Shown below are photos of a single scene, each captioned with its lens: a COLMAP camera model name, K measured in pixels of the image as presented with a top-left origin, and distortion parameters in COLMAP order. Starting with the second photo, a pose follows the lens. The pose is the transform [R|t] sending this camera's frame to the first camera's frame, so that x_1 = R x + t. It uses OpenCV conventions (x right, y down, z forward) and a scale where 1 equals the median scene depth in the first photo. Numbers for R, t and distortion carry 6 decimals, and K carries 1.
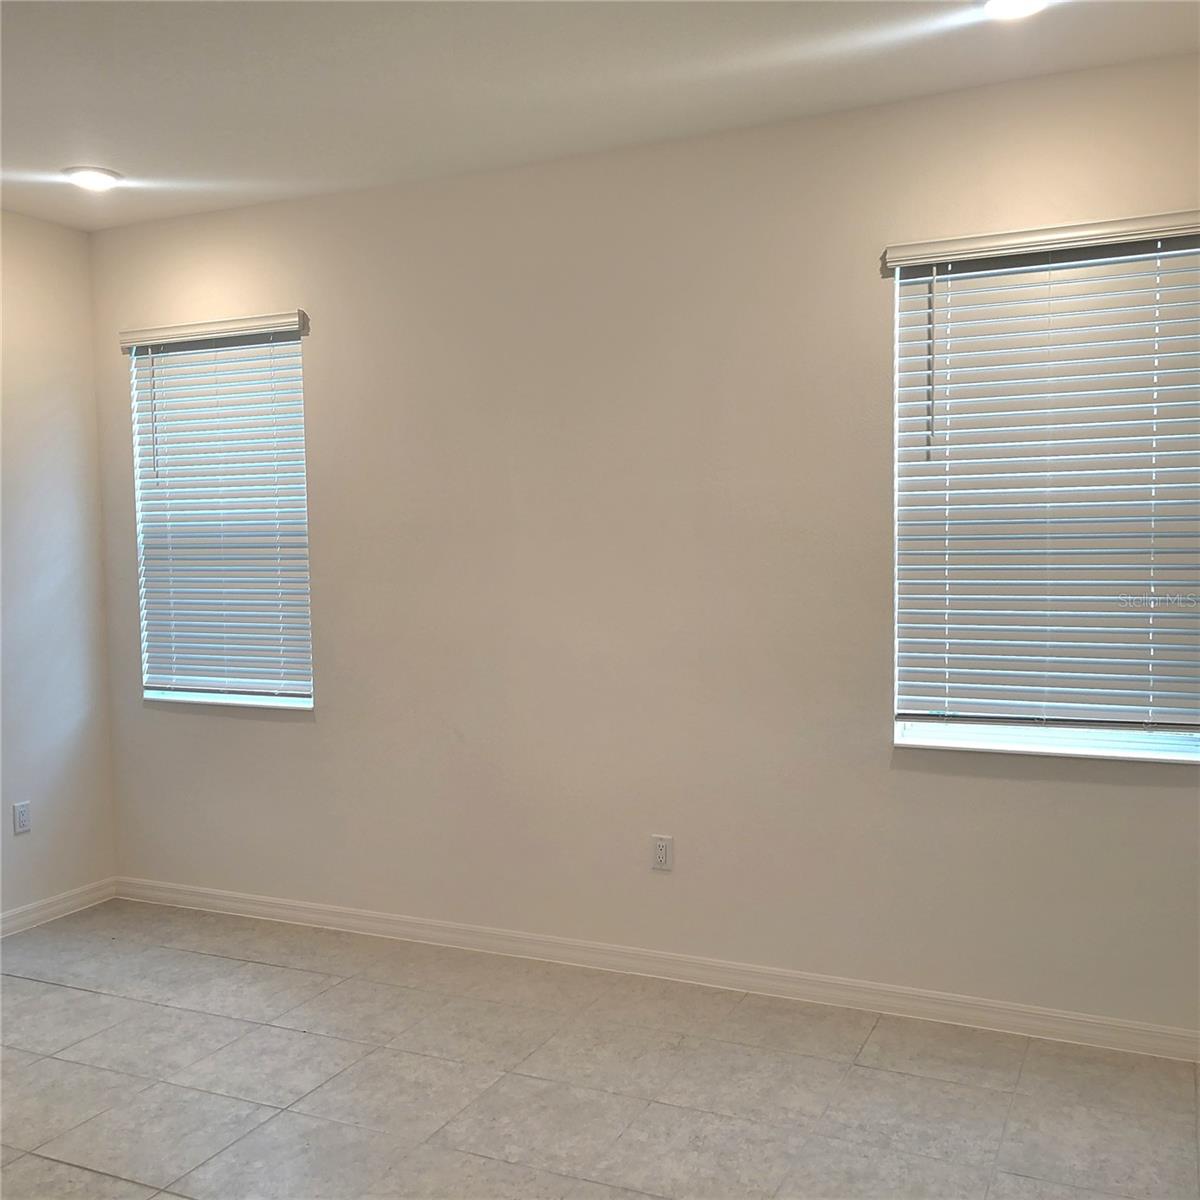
lens RADIAL K [[1215.0, 0, 592.1], [0, 1215.0, 609.5], [0, 0, 1]] dist [0.028637, 0.000000]
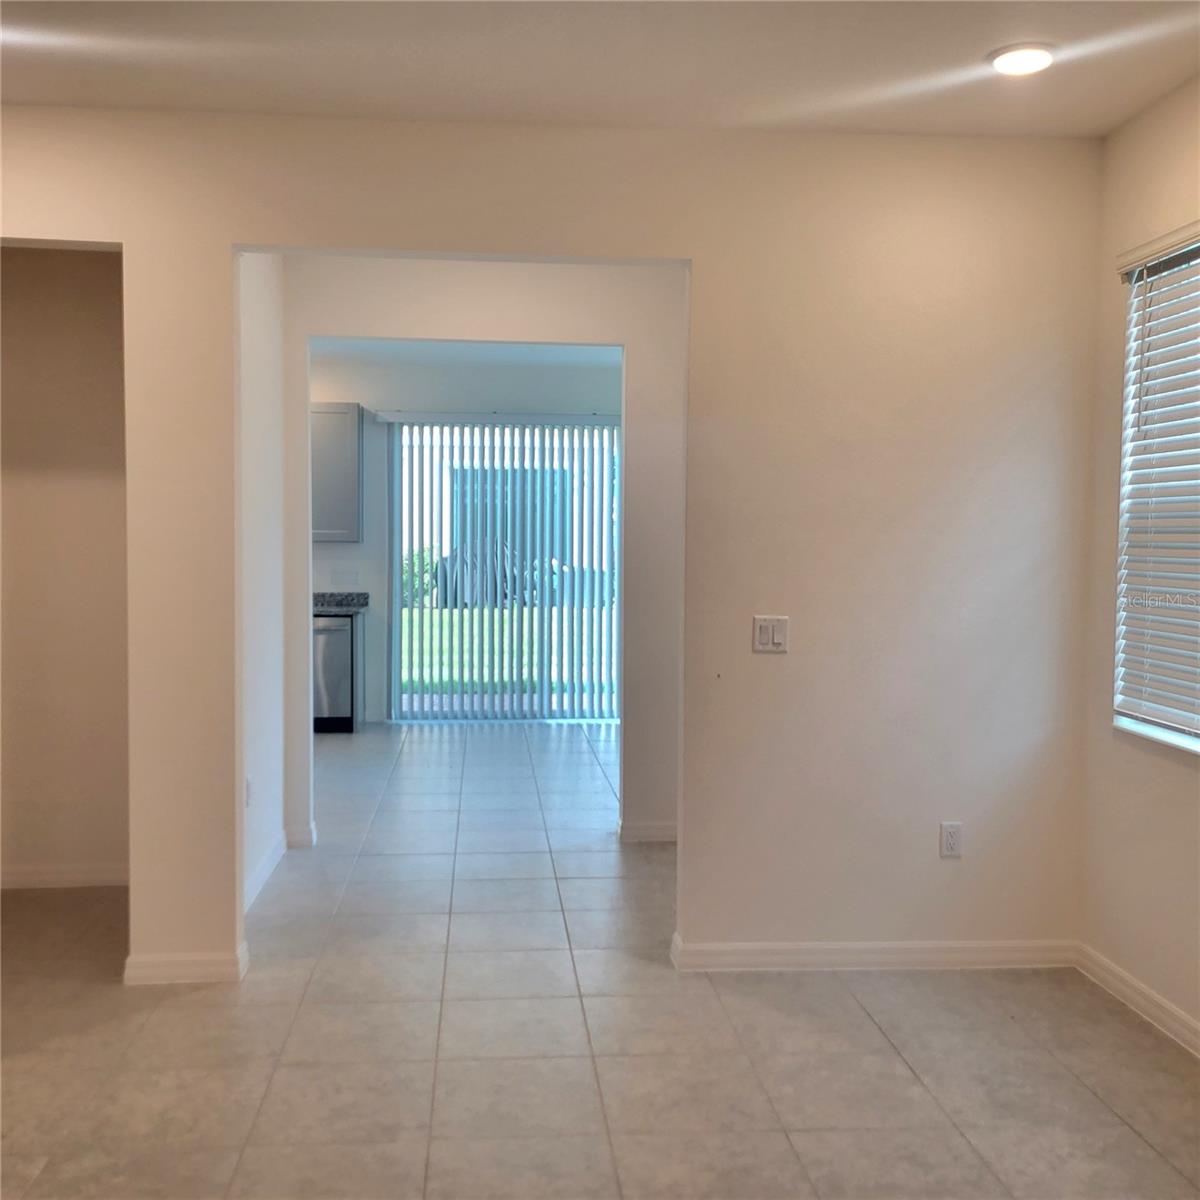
lens RADIAL K [[1215.0, 0, 598.8], [0, 1215.0, 590.5], [0, 0, 1]] dist [0.028637, 0.000000]
pose [[0.505730, 0.061473, -0.860499, 0.168888], [-0.071921, 0.996990, 0.028954, -0.014871], [0.859689, 0.047245, 0.508629, 0.415459]]
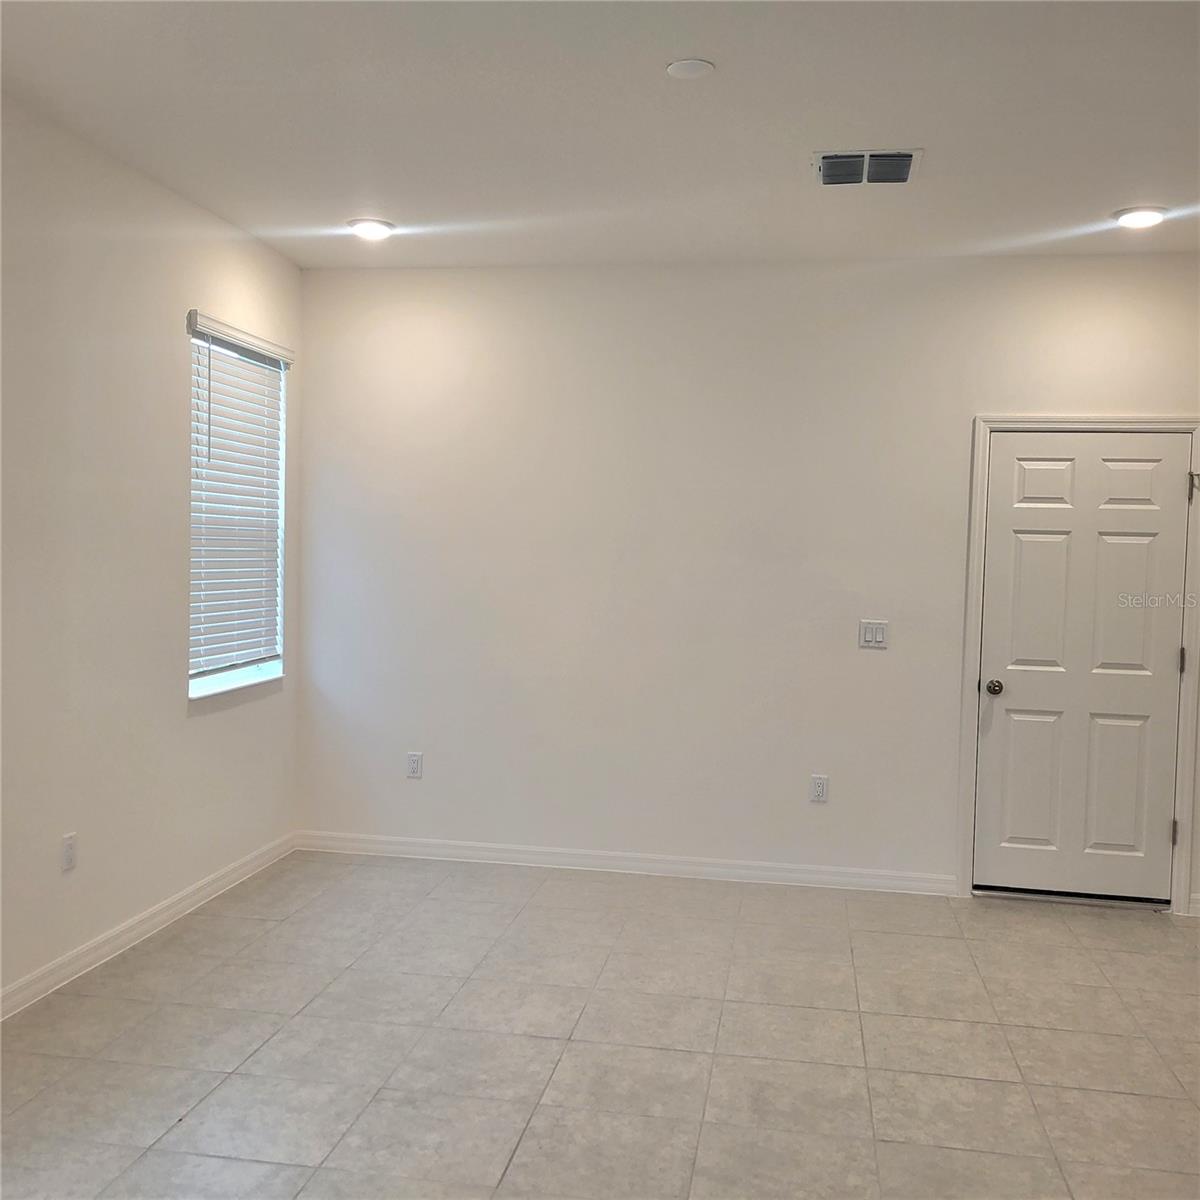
lens RADIAL K [[1215.0, 0, 595.7], [0, 1215.0, 594.8], [0, 0, 1]] dist [0.028637, 0.000000]
pose [[-0.272711, -0.028093, 0.961686, -1.058420], [0.028287, 0.998907, 0.037202, -0.032192], [-0.961680, 0.037349, -0.271618, 0.903333]]
